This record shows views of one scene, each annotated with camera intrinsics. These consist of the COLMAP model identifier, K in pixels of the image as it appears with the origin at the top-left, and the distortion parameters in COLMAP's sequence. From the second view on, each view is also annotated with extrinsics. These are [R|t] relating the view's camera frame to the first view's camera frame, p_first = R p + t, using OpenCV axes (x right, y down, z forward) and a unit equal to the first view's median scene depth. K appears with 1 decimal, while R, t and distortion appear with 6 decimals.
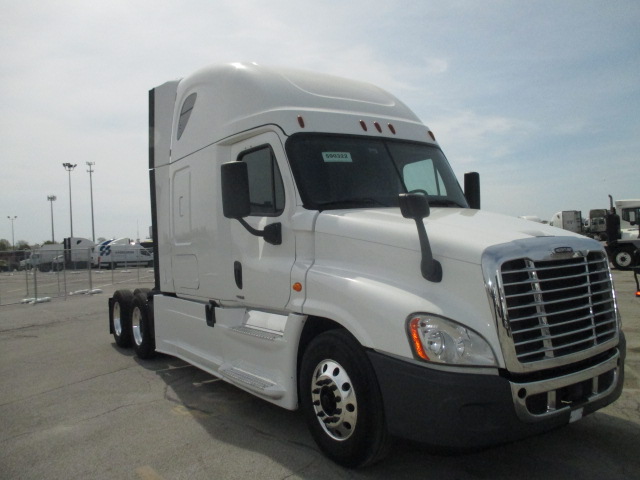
lens RADIAL K [[535.0, 0, 322.0], [0, 535.0, 241.5], [0, 0, 1]] dist [-0.013359, -0.004549]
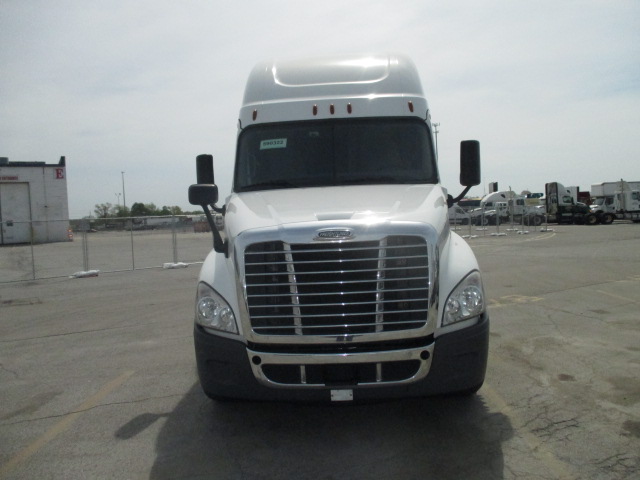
lens RADIAL K [[535.0, 0, 323.5], [0, 535.0, 238.3], [0, 0, 1]] dist [-0.013359, -0.004549]
pose [[0.801059, 0.036735, -0.597456, 0.993461], [0.008918, 0.997272, 0.073275, -0.048148], [0.598518, -0.064025, 0.798547, 0.166181]]
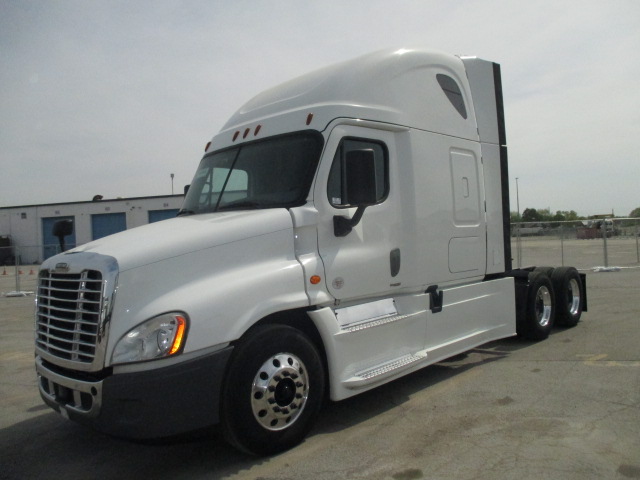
lens RADIAL K [[535.0, 0, 319.9], [0, 535.0, 238.6], [0, 0, 1]] dist [-0.013359, -0.004549]
pose [[0.200465, 0.036097, -0.979036, 1.580932], [0.040060, 0.998183, 0.045005, -0.065520], [0.978881, -0.048243, 0.198655, 1.257708]]
